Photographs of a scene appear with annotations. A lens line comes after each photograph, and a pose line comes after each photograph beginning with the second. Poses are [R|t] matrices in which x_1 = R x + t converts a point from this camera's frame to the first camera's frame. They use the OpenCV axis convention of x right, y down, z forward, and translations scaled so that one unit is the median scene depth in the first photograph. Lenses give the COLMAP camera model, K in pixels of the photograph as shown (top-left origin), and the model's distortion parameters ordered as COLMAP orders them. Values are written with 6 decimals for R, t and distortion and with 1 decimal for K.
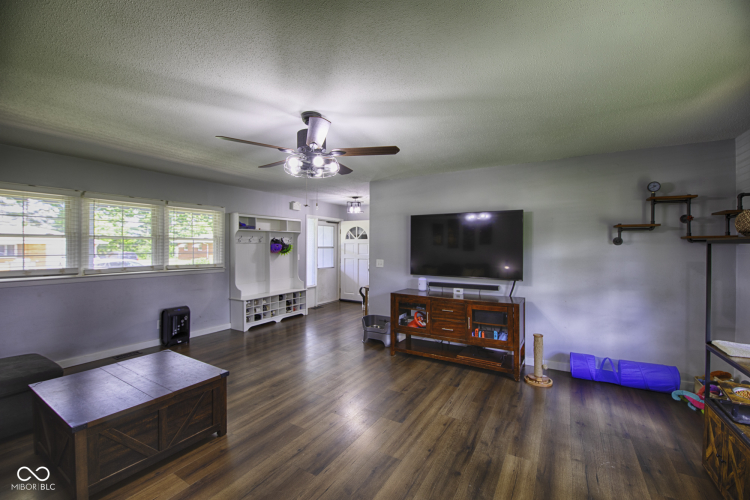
lens RADIAL K [[319.8, 0, 370.9], [0, 319.8, 247.3], [0, 0, 1]] dist [-0.013783, -0.003528]
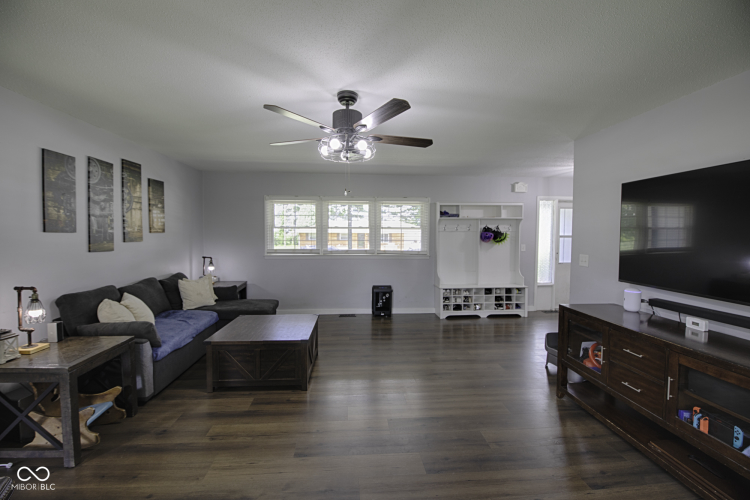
lens RADIAL K [[319.8, 0, 372.9], [0, 319.8, 247.1], [0, 0, 1]] dist [-0.013783, -0.003528]
pose [[0.578297, 0.032385, -0.815183, 0.285362], [-0.005396, 0.999342, 0.035873, 0.001115], [0.815808, -0.016347, 0.578091, 0.227200]]
